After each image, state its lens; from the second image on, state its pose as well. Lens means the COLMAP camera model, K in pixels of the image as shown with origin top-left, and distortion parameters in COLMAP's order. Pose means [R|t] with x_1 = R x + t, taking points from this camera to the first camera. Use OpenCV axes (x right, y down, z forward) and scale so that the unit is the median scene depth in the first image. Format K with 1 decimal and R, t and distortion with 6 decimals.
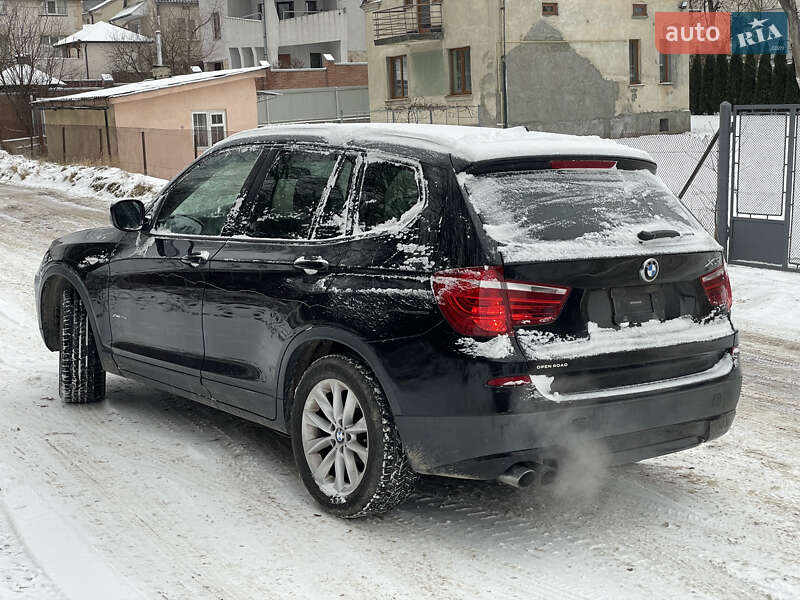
lens RADIAL K [[1207.3, 0, 399.4], [0, 1207.3, 285.5], [0, 0, 1]] dist [0.112036, -0.154855]
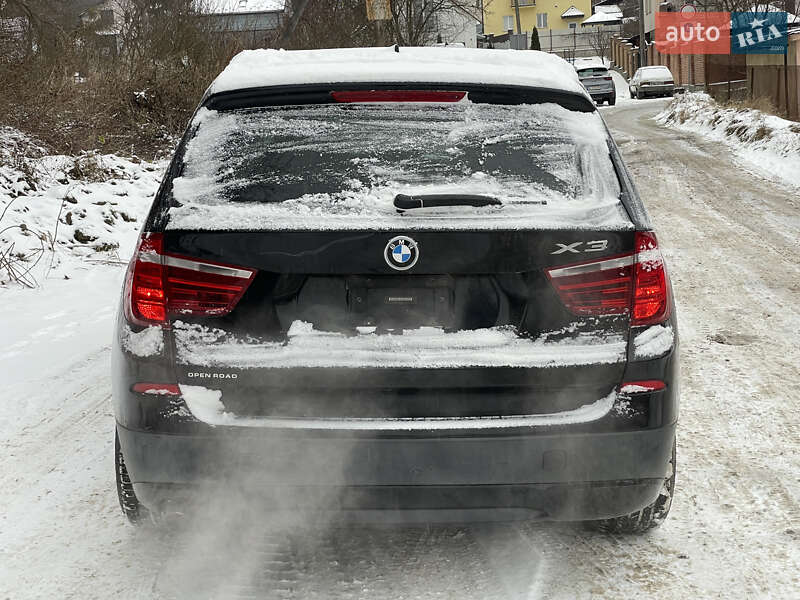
lens RADIAL K [[1207.3, 0, 399.4], [0, 1207.3, 285.5], [0, 0, 1]] dist [0.112036, -0.154855]
pose [[0.797661, 0.082538, -0.597431, 0.611402], [-0.055600, 0.996436, 0.063428, -0.037366], [0.600537, -0.017377, 0.799408, 0.463764]]
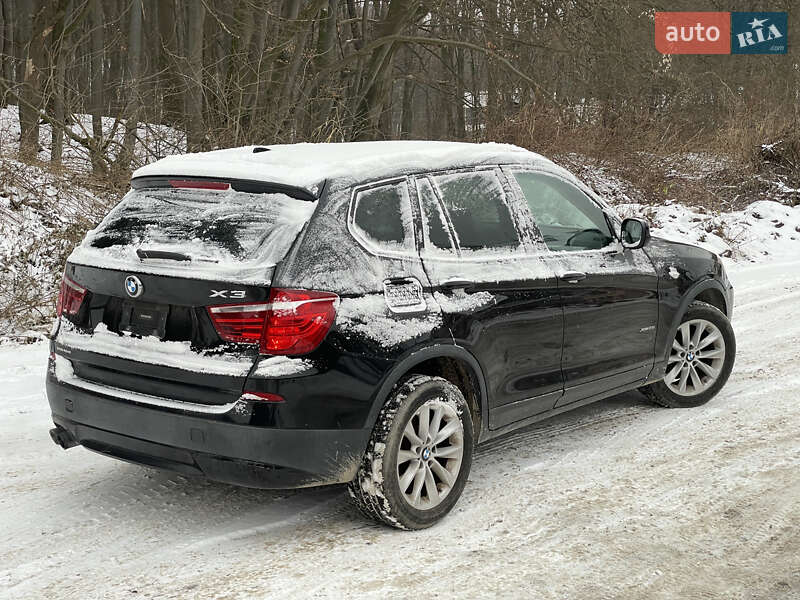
lens RADIAL K [[1207.3, 0, 399.4], [0, 1207.3, 285.5], [0, 0, 1]] dist [0.112036, -0.154855]
pose [[0.221833, 0.116003, -0.968160, 1.287392], [-0.111011, 0.989447, 0.093118, -0.138057], [0.968745, 0.086819, 0.232370, 0.983346]]
